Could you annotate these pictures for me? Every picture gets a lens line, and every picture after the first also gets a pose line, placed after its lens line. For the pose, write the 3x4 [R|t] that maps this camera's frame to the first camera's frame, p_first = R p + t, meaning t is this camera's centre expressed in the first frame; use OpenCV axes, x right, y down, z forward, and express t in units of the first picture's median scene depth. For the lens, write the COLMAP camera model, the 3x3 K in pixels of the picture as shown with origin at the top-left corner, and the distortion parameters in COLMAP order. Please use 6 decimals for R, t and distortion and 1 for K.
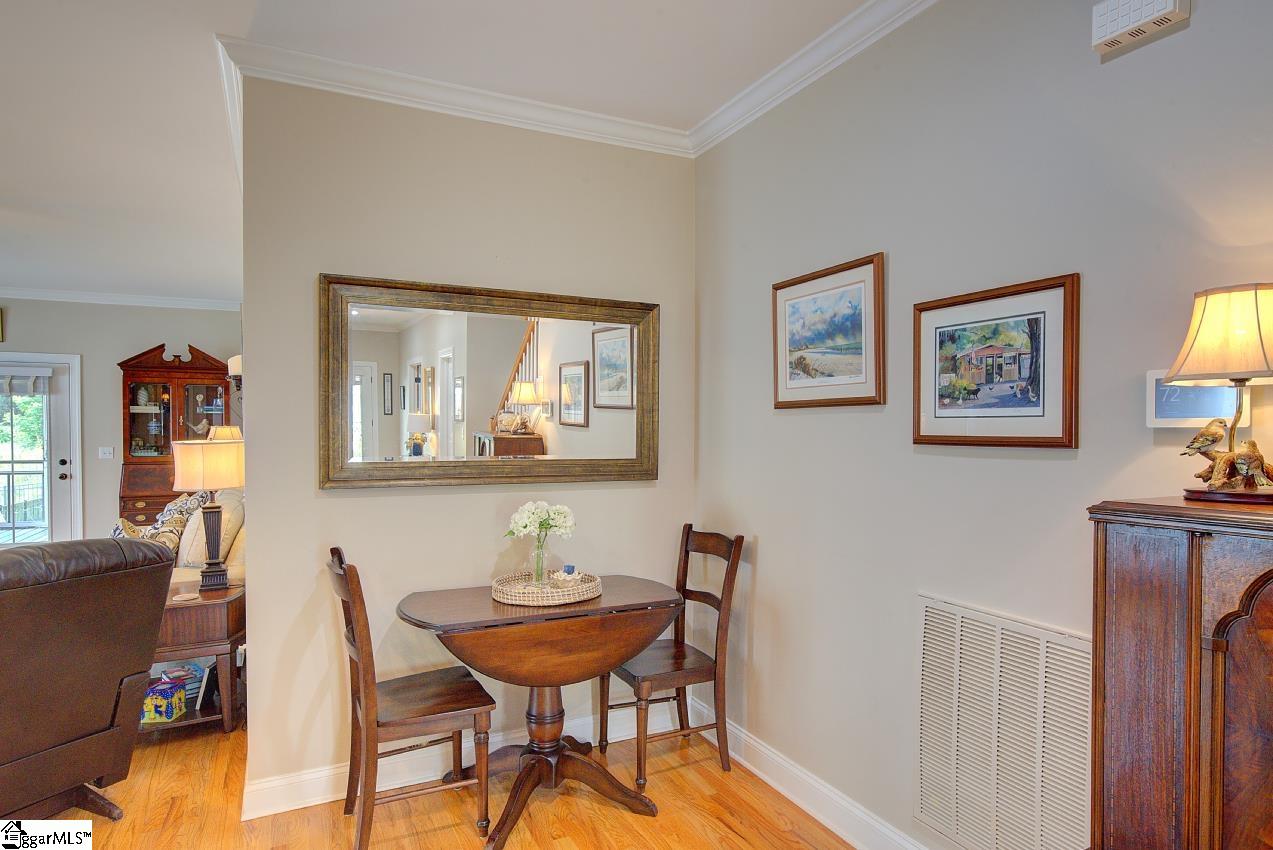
lens RADIAL K [[738.4, 0, 648.6], [0, 738.4, 441.0], [0, 0, 1]] dist [-0.000960, 0.001042]
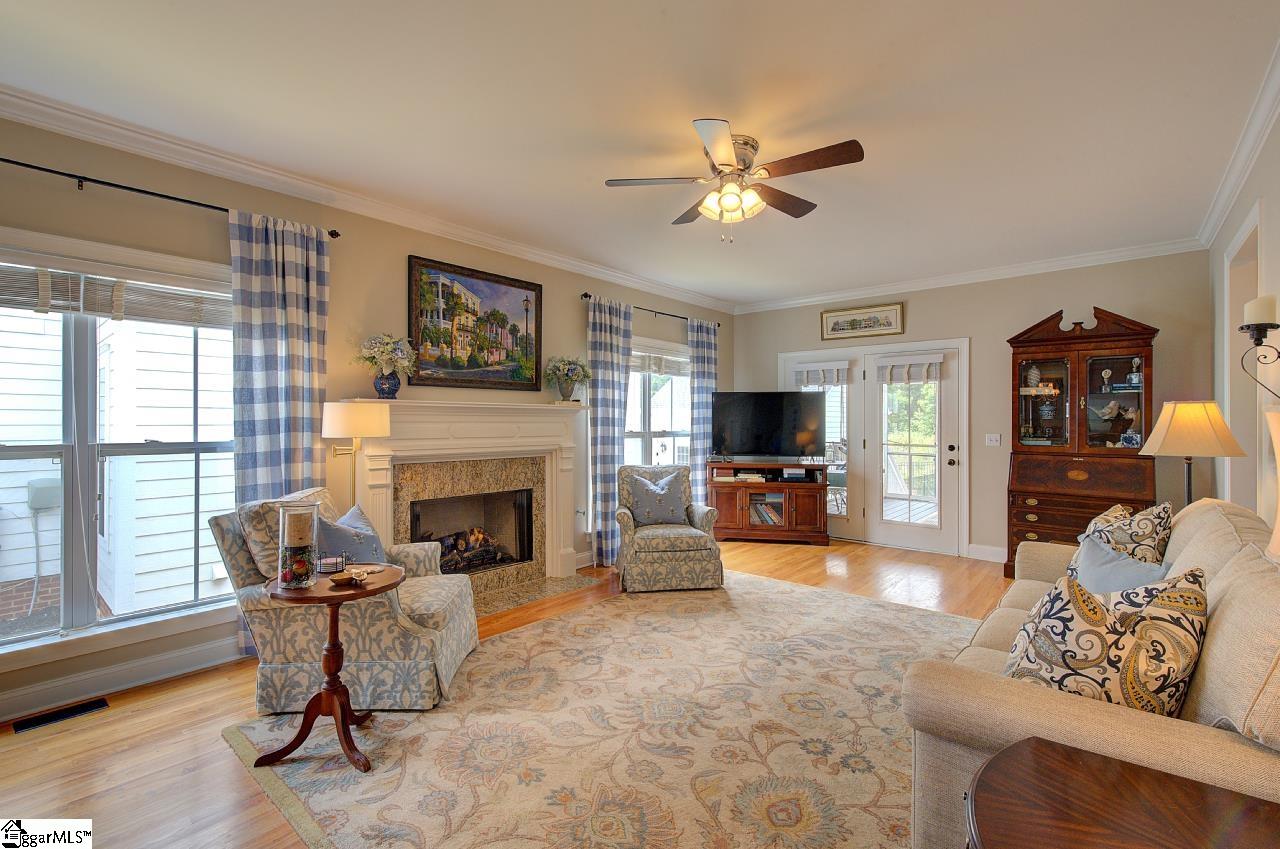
lens RADIAL K [[562.0, 0, 646.7], [0, 562.0, 418.3], [0, 0, 1]] dist [-0.003599, 0.000895]
pose [[0.395127, -0.004474, -0.918616, -0.262022], [-0.019334, 0.999726, -0.013186, 0.006949], [0.918423, 0.022971, 0.394932, 0.325620]]
